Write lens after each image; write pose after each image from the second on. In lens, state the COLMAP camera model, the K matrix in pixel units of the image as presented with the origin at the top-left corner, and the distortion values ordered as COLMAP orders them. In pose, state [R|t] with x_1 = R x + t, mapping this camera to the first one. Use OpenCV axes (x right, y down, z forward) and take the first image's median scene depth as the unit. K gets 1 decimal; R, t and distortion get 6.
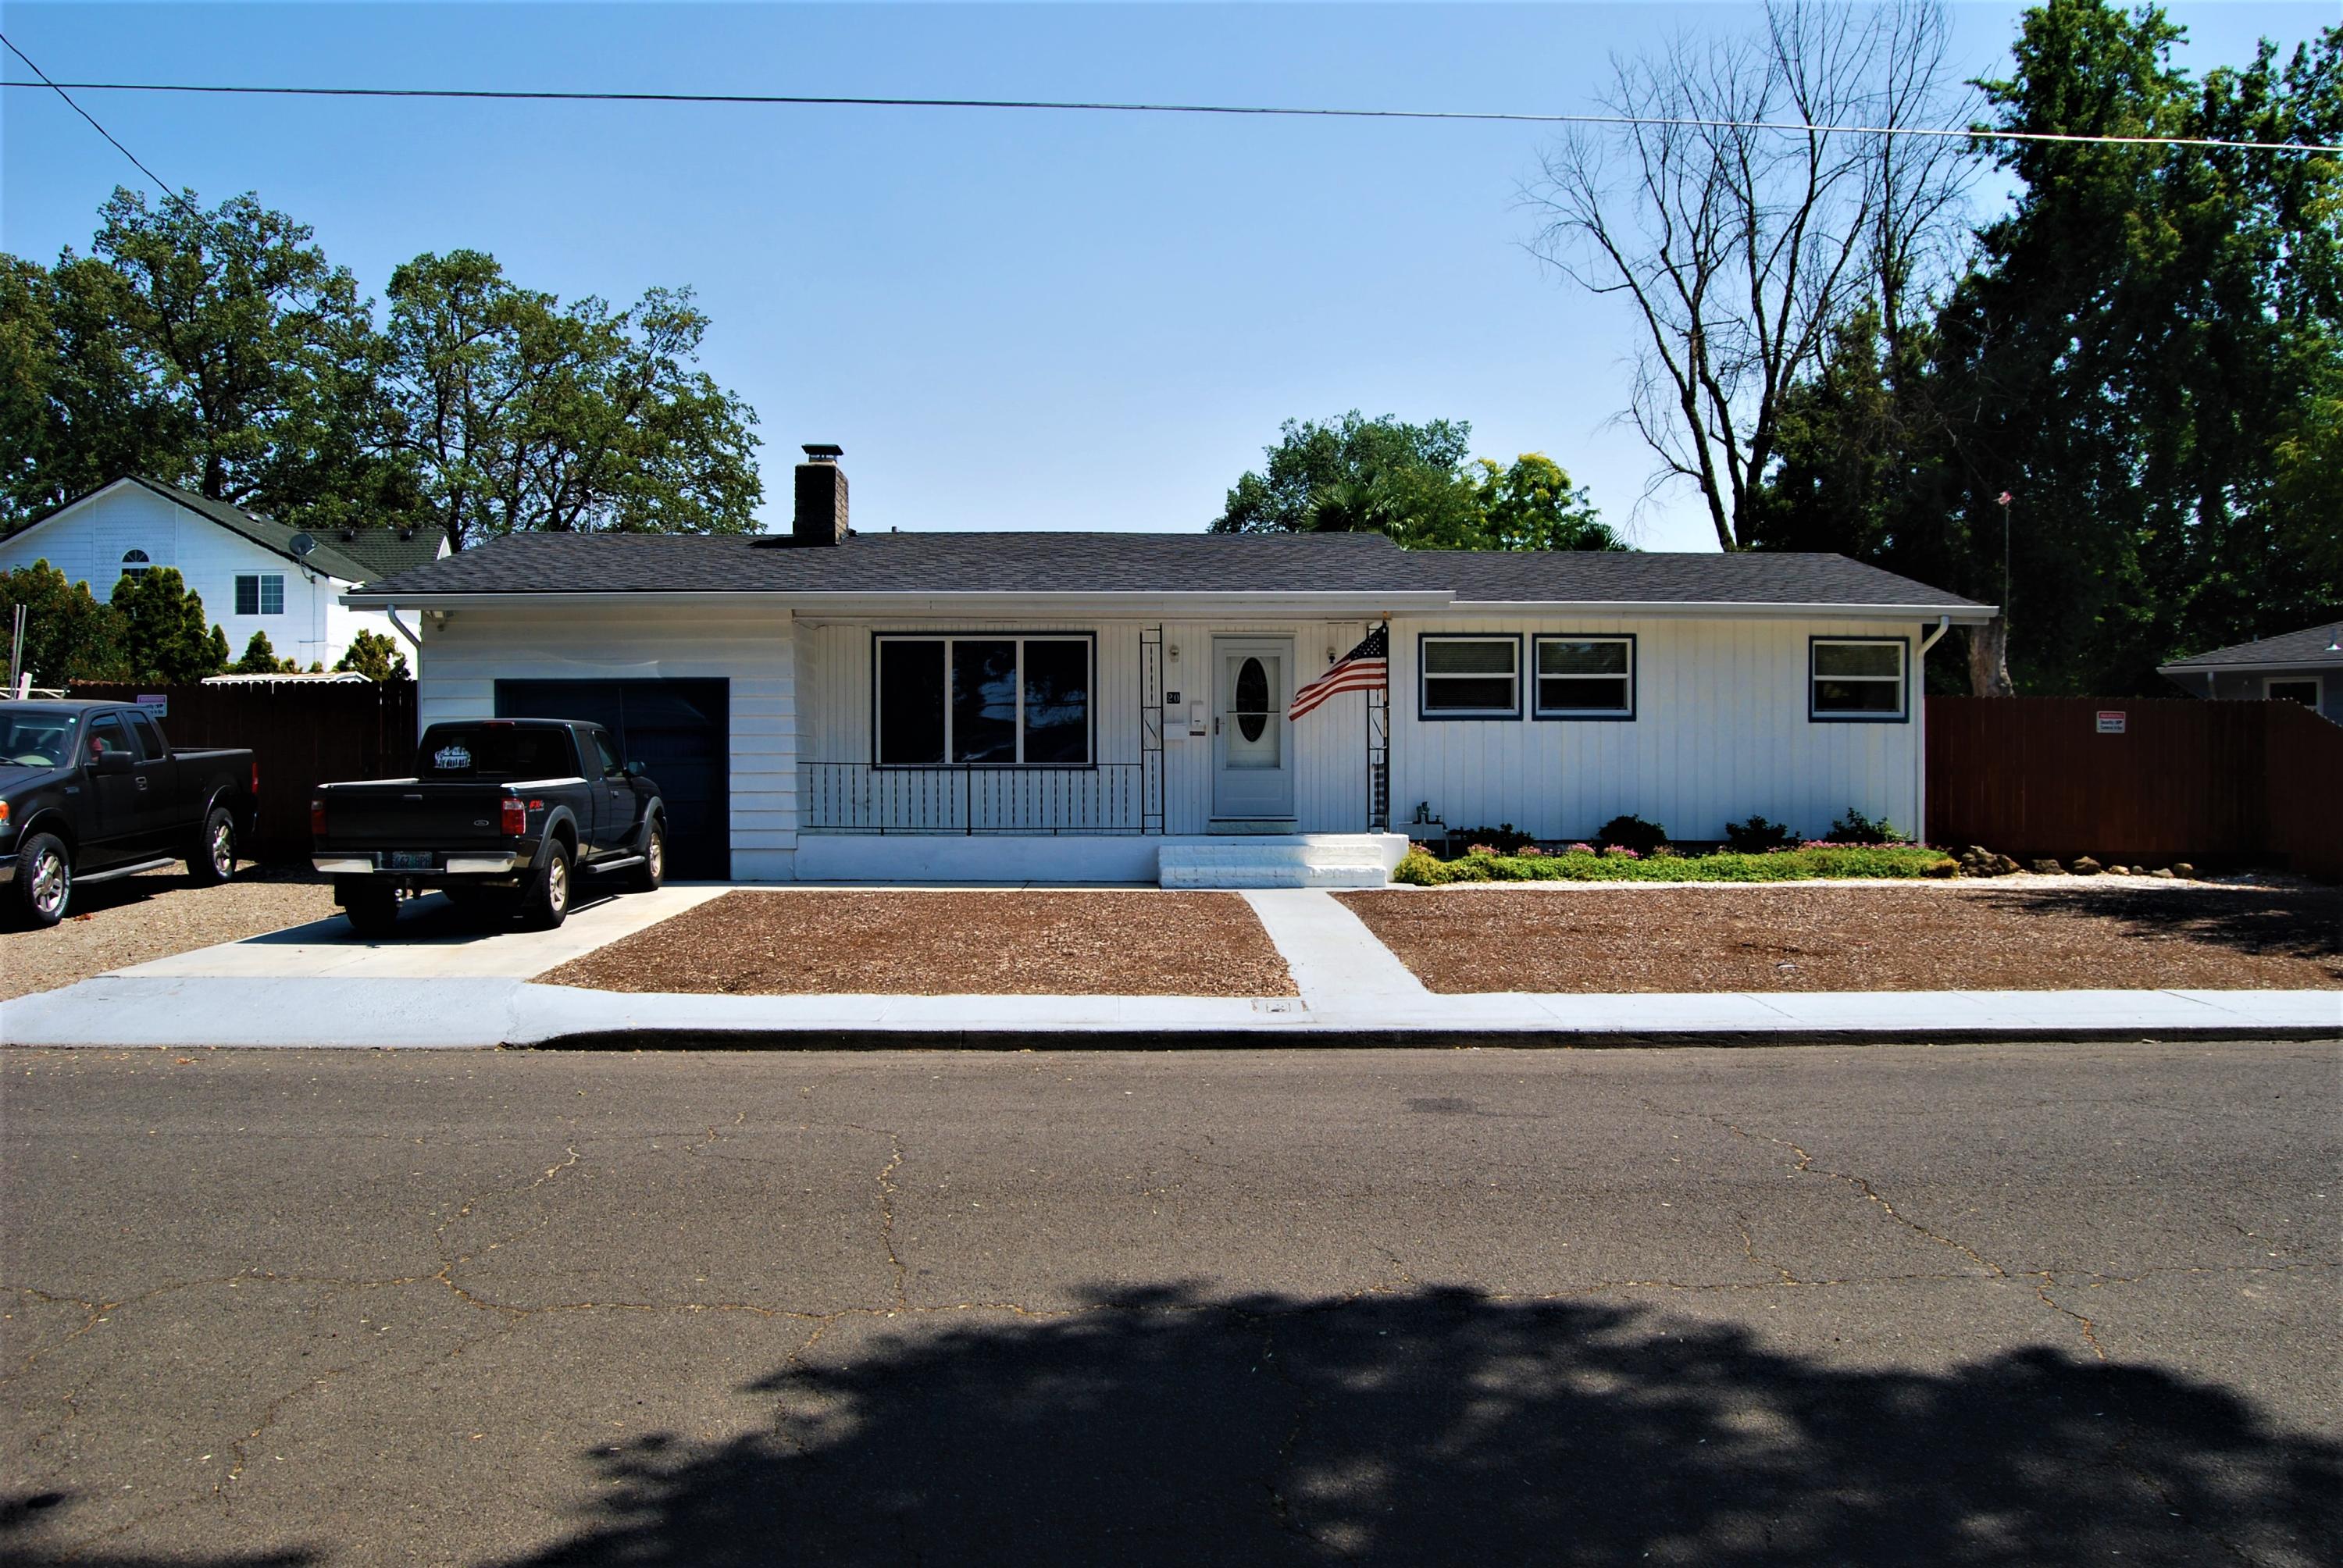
lens RADIAL K [[1846.5, 0, 1162.8], [0, 1846.5, 784.9], [0, 0, 1]] dist [-0.091823, 0.027051]
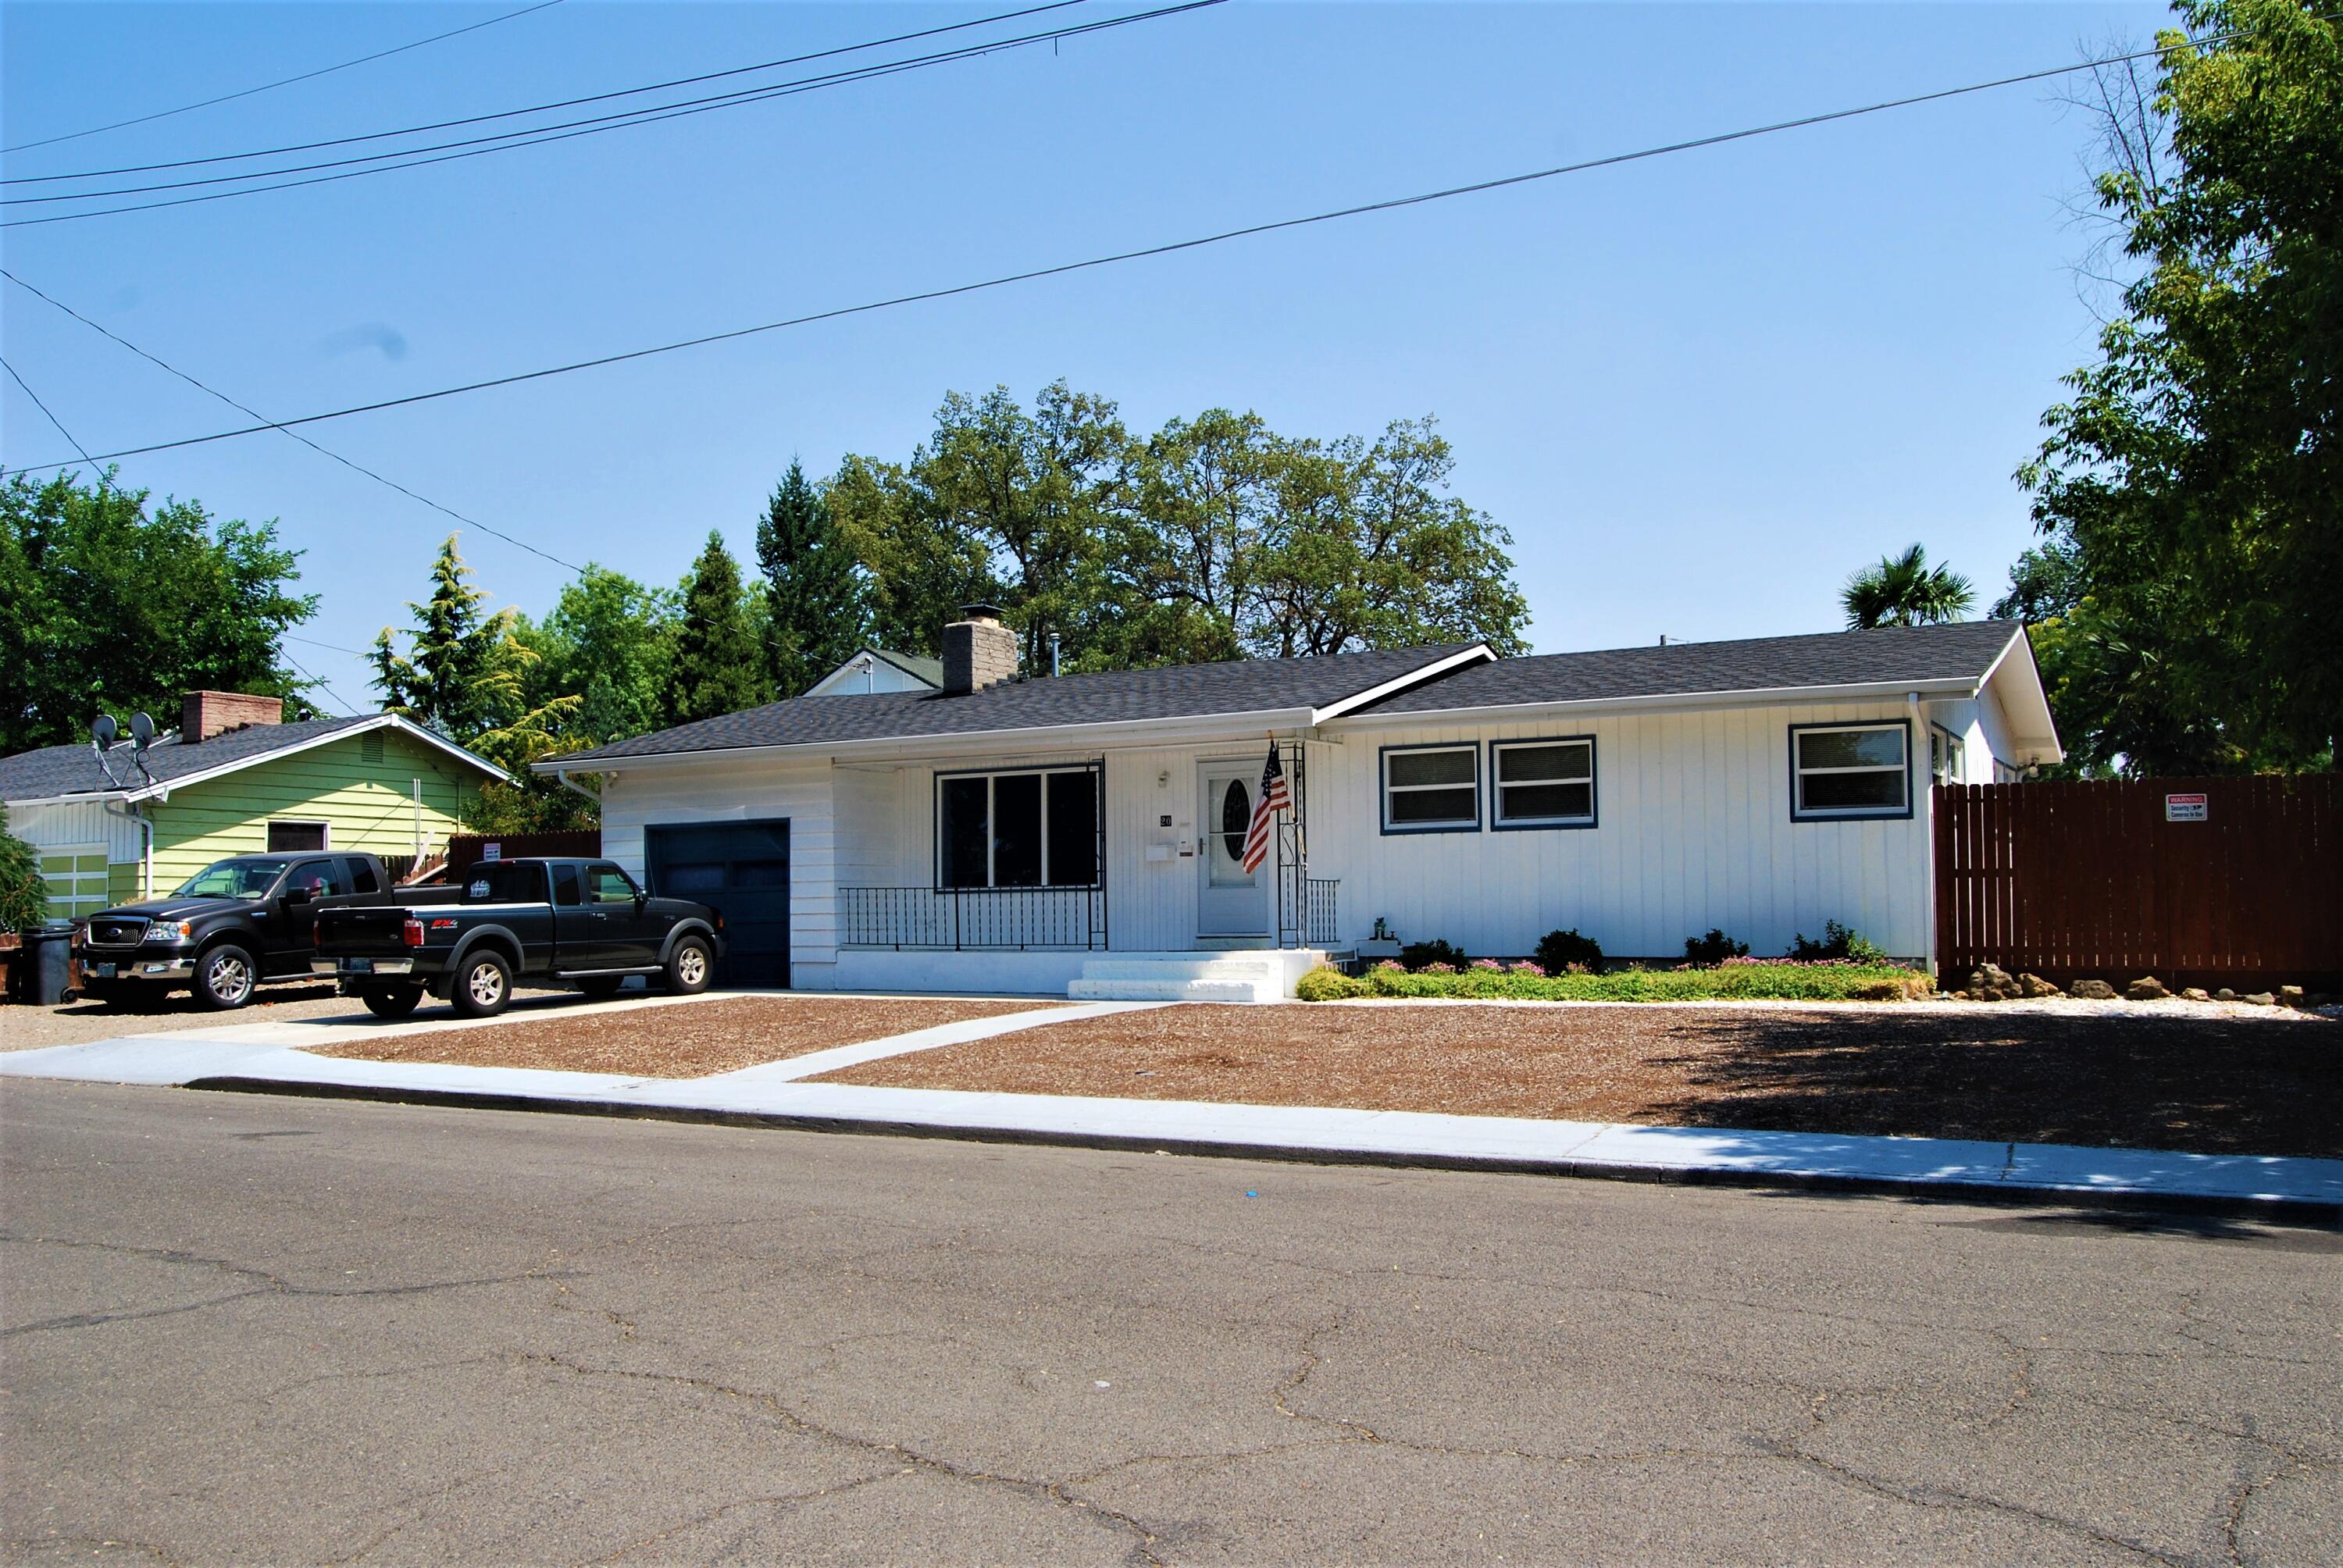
lens RADIAL K [[1951.9, 0, 1151.1], [0, 1951.9, 823.6], [0, 0, 1]] dist [-0.076577, -0.006236]
pose [[0.856078, -0.034002, -0.515727, 0.573215], [0.010337, 0.998761, -0.048688, 0.008493], [0.516743, 0.036350, 0.855368, 0.043340]]
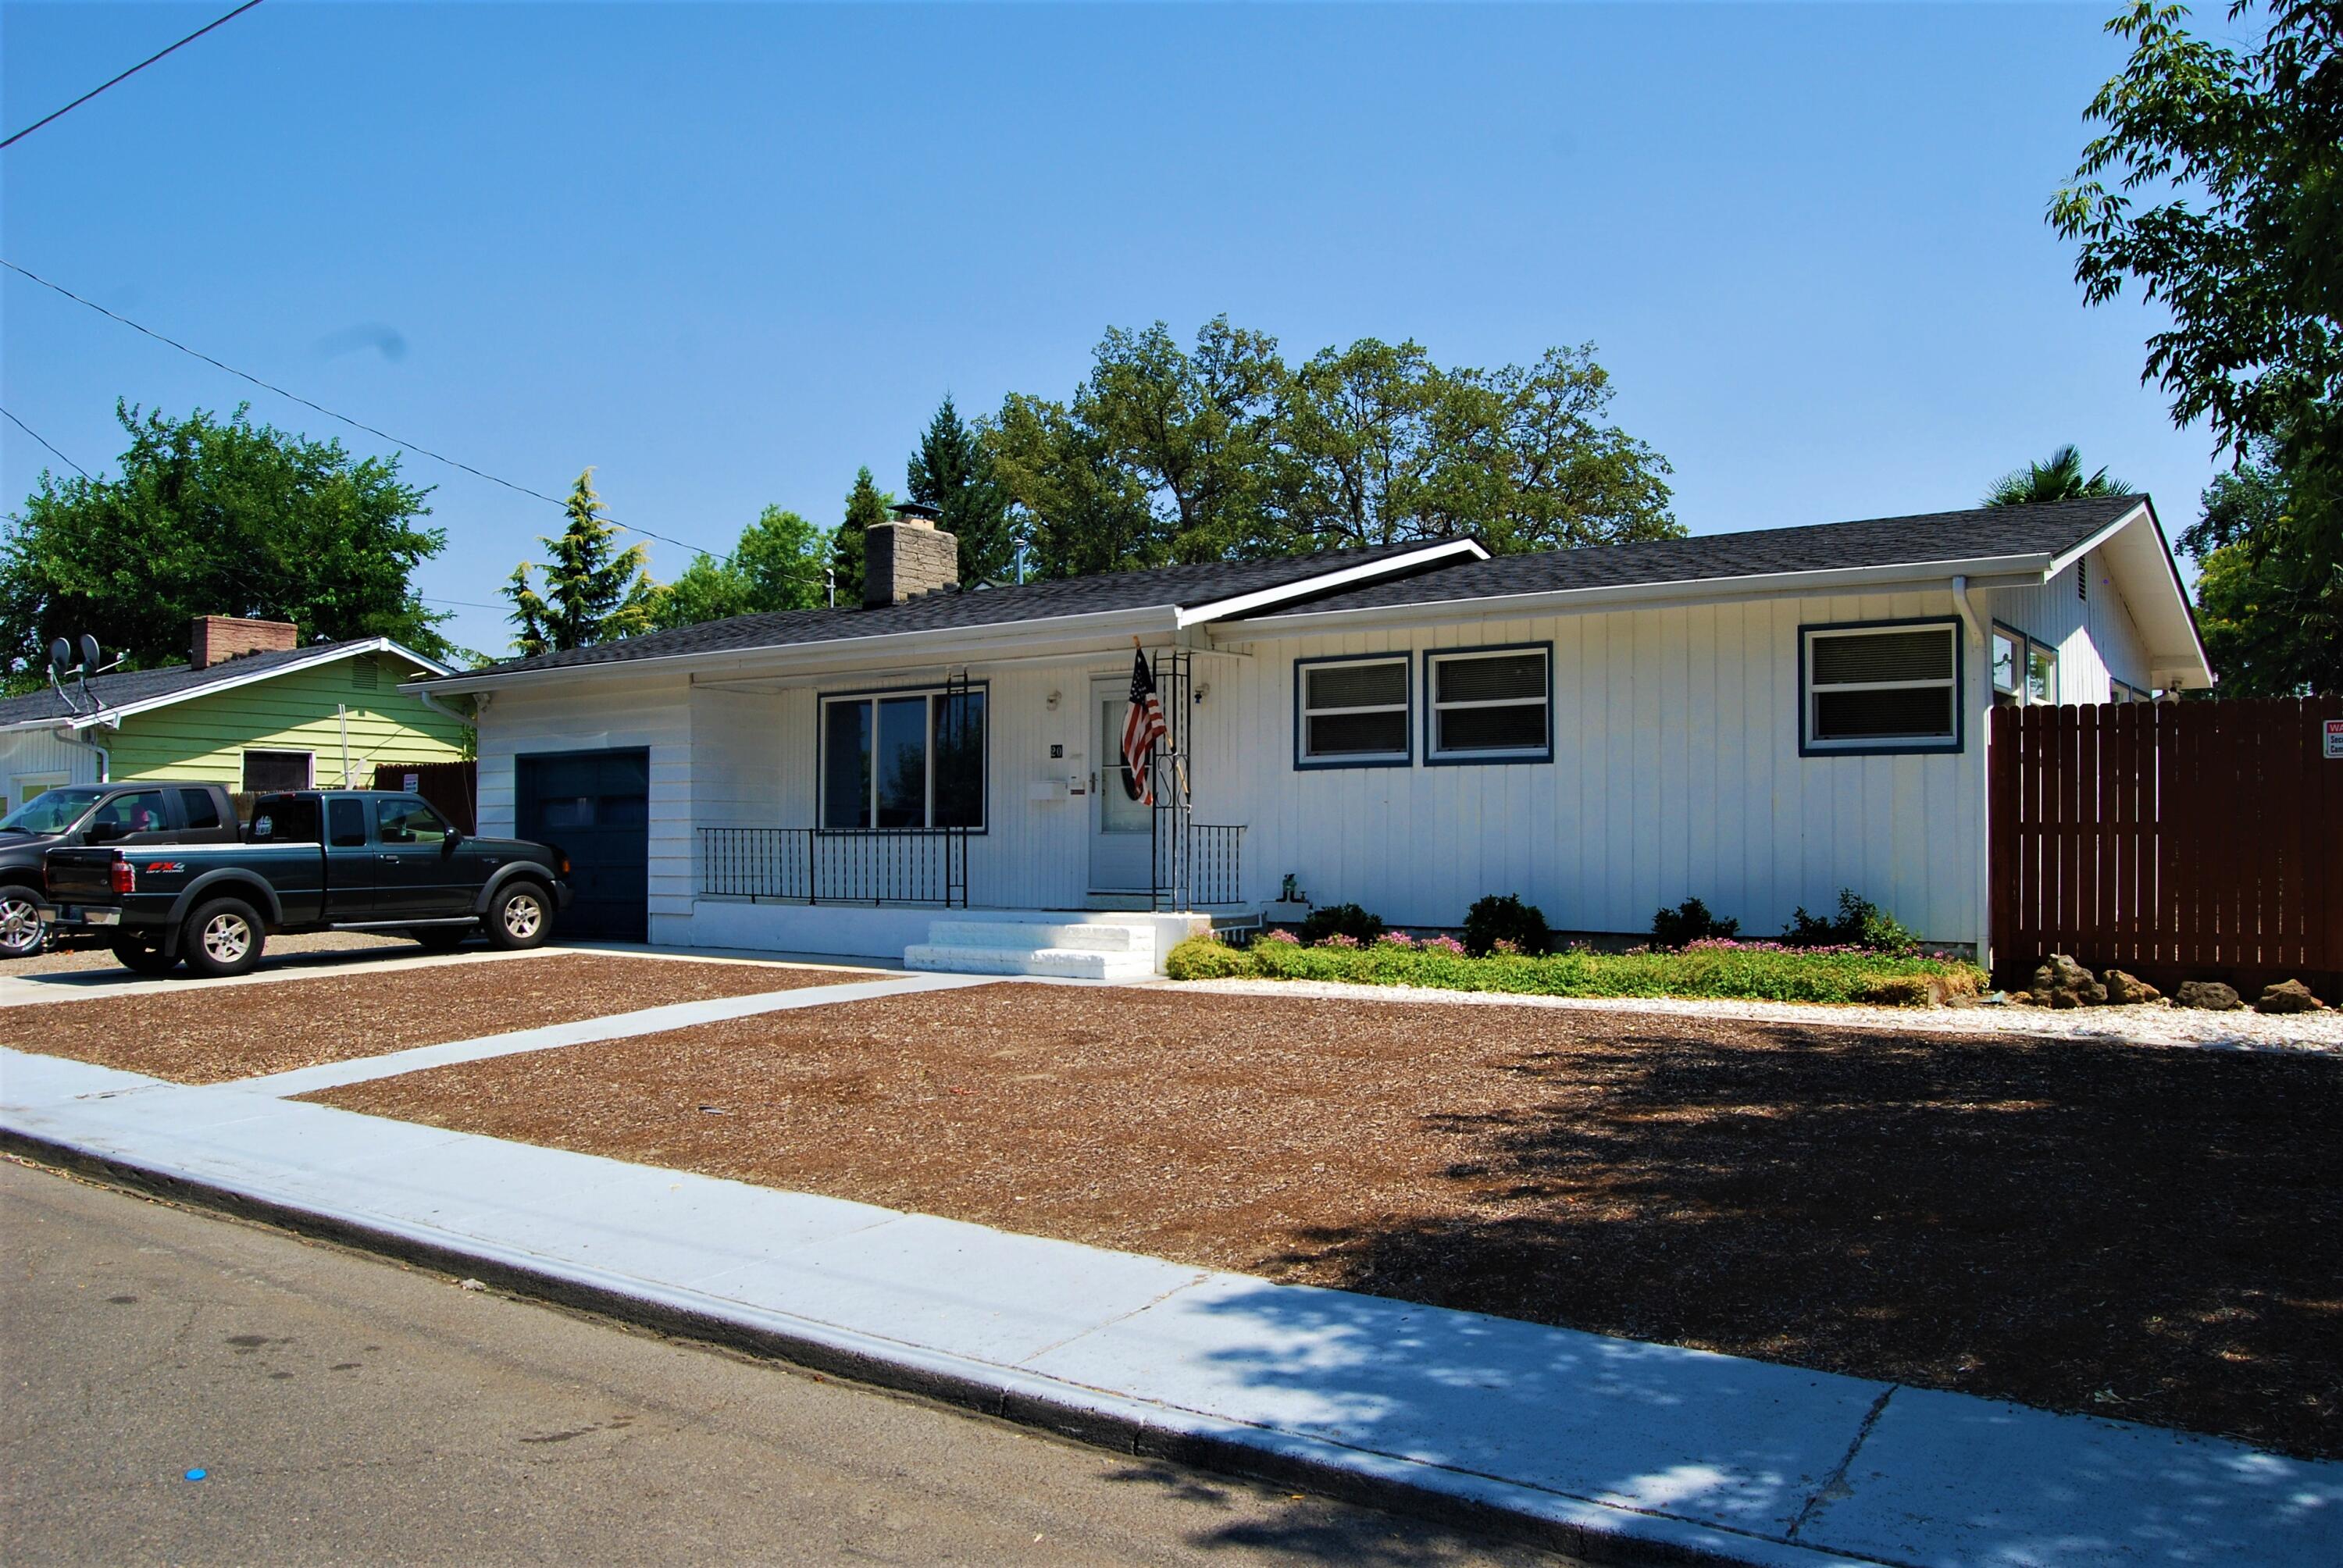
lens RADIAL K [[1846.5, 0, 1163.3], [0, 1846.5, 794.8], [0, 0, 1]] dist [-0.091823, 0.027051]
pose [[0.791960, -0.017589, -0.610319, 0.574992], [-0.001710, 0.999517, -0.031024, 0.000035], [0.610570, 0.025613, 0.791548, 0.344891]]
